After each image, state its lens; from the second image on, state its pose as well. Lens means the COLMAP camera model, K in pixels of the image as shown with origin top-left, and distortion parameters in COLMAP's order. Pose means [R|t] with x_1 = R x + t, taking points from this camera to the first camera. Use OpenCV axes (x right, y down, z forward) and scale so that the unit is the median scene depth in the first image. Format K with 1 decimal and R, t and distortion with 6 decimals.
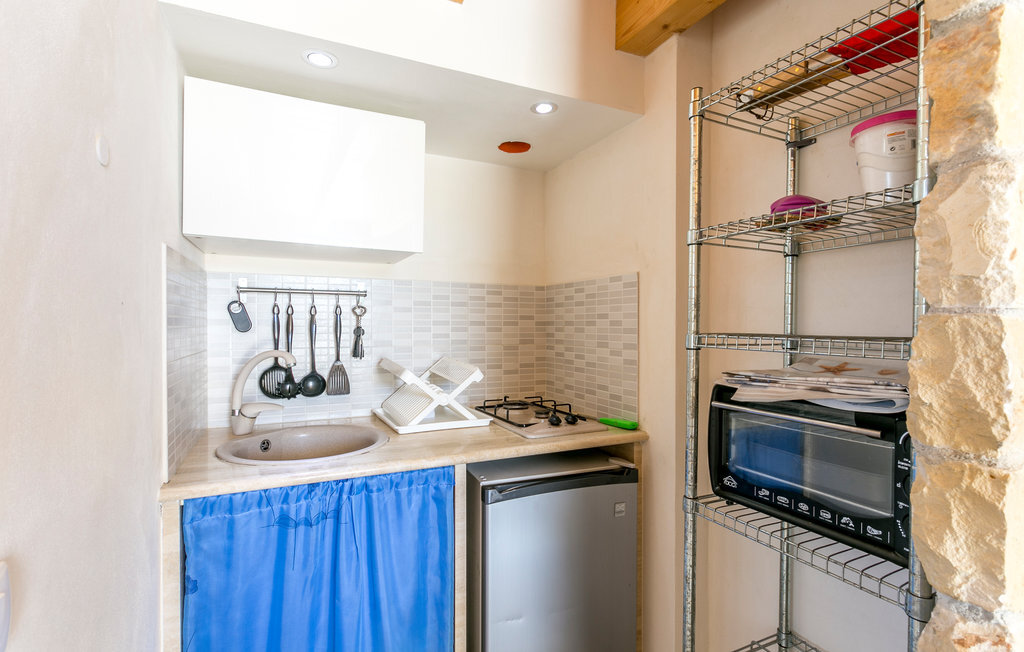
lens RADIAL K [[485.5, 0, 510.9], [0, 485.5, 327.1], [0, 0, 1]] dist [0.003974, -0.000006]
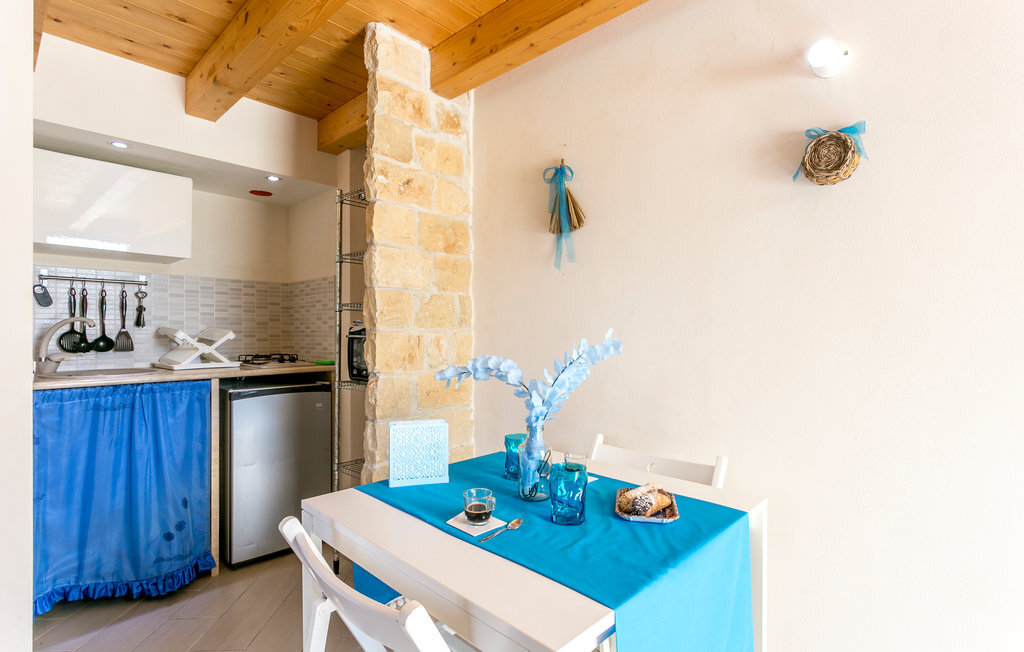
lens RADIAL K [[485.5, 0, 508.2], [0, 485.5, 328.3], [0, 0, 1]] dist [0.003974, -0.000006]
pose [[0.928233, -0.003181, 0.371986, 0.201510], [0.007573, 0.999918, -0.010346, 0.107685], [-0.371923, 0.012421, 0.928181, -0.917336]]
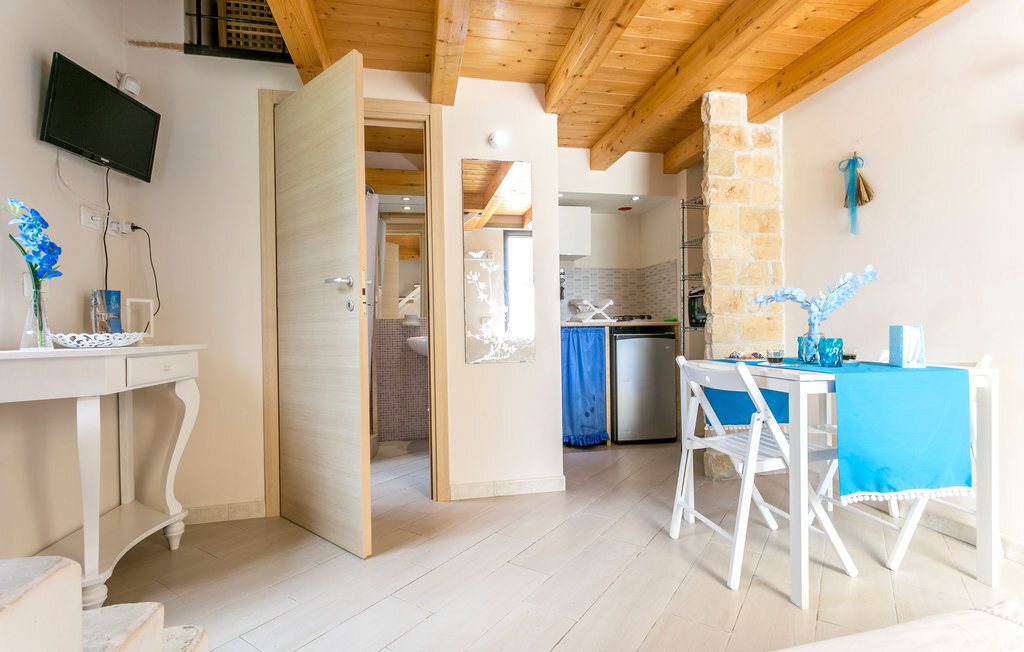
lens RADIAL K [[485.5, 0, 512.9], [0, 485.5, 327.1], [0, 0, 1]] dist [0.003974, -0.000006]
pose [[0.971469, -0.016744, -0.236574, 0.033211], [0.014779, 0.999840, -0.010078, 0.267340], [0.236705, 0.006294, 0.971561, -1.730291]]
